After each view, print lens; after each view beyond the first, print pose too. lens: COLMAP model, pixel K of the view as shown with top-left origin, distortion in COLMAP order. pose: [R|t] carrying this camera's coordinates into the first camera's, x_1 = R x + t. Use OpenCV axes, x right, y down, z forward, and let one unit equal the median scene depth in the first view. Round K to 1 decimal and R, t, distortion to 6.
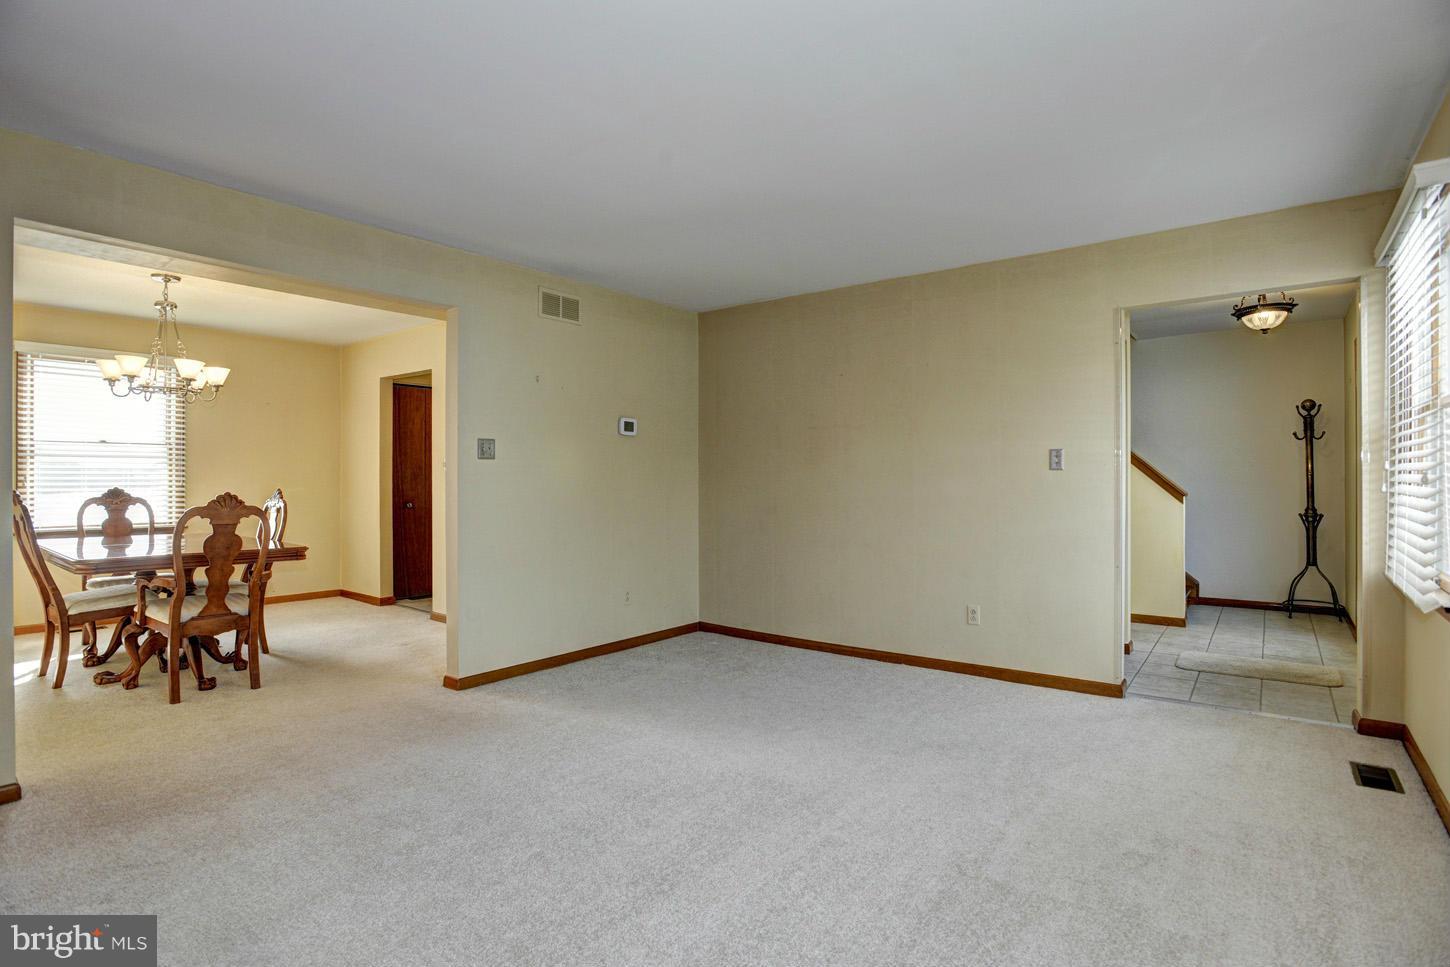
lens RADIAL K [[726.0, 0, 725.4], [0, 726.0, 475.8], [0, 0, 1]] dist [-0.005002, 0.016165]
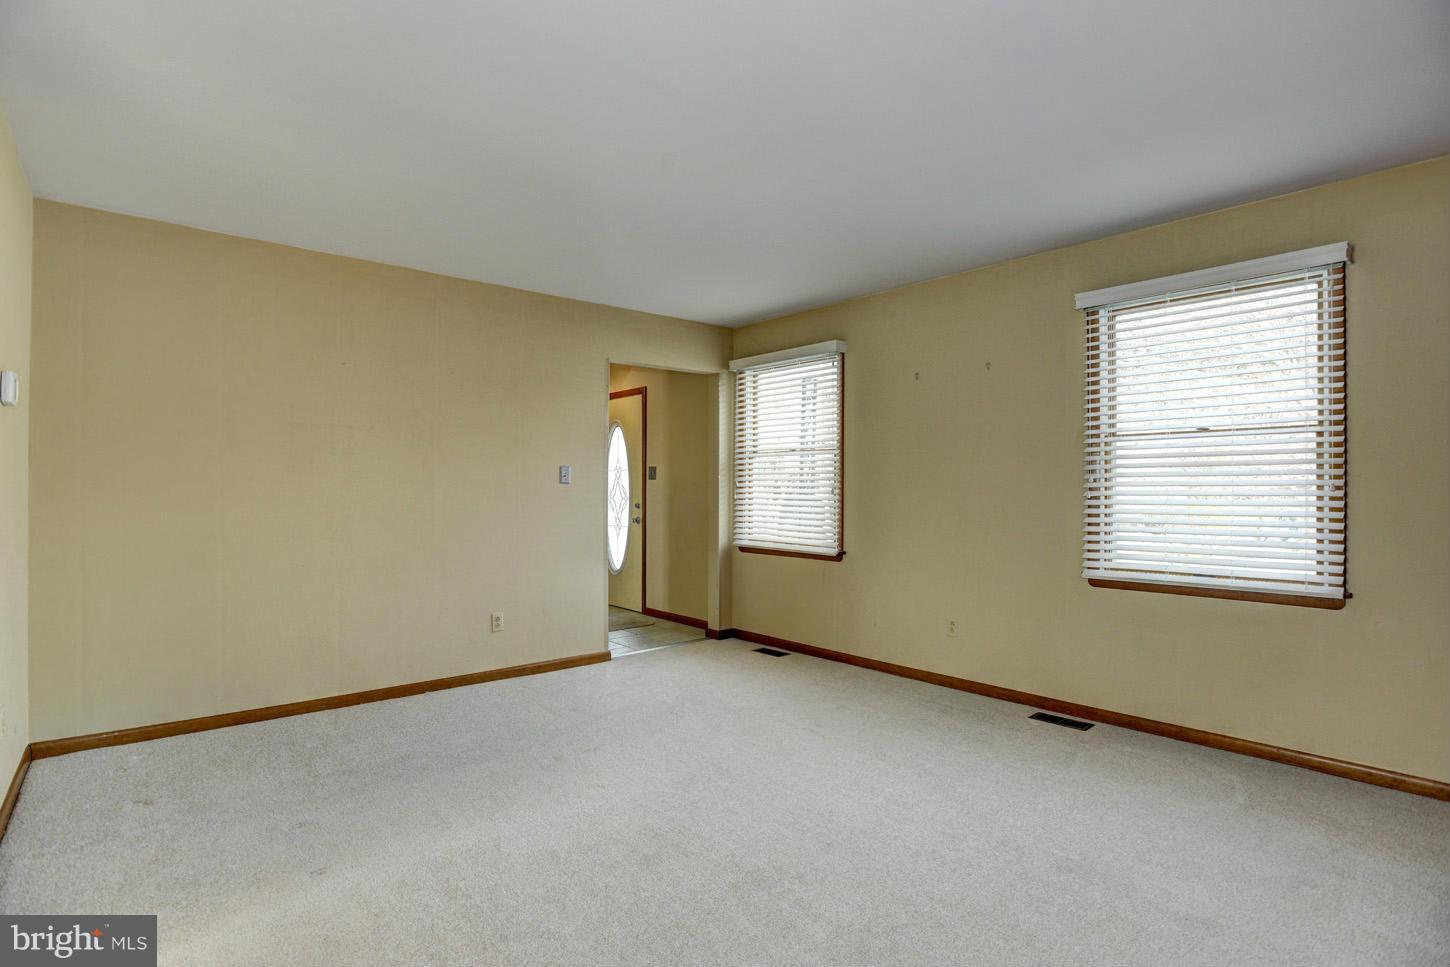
lens RADIAL K [[726.0, 0, 725.4], [0, 726.0, 475.8], [0, 0, 1]] dist [-0.005002, 0.016165]
pose [[0.237137, 0.020171, 0.971267, -0.632097], [-0.004356, 0.999796, -0.019700, 0.001971], [-0.971466, 0.000441, 0.237177, 0.466815]]
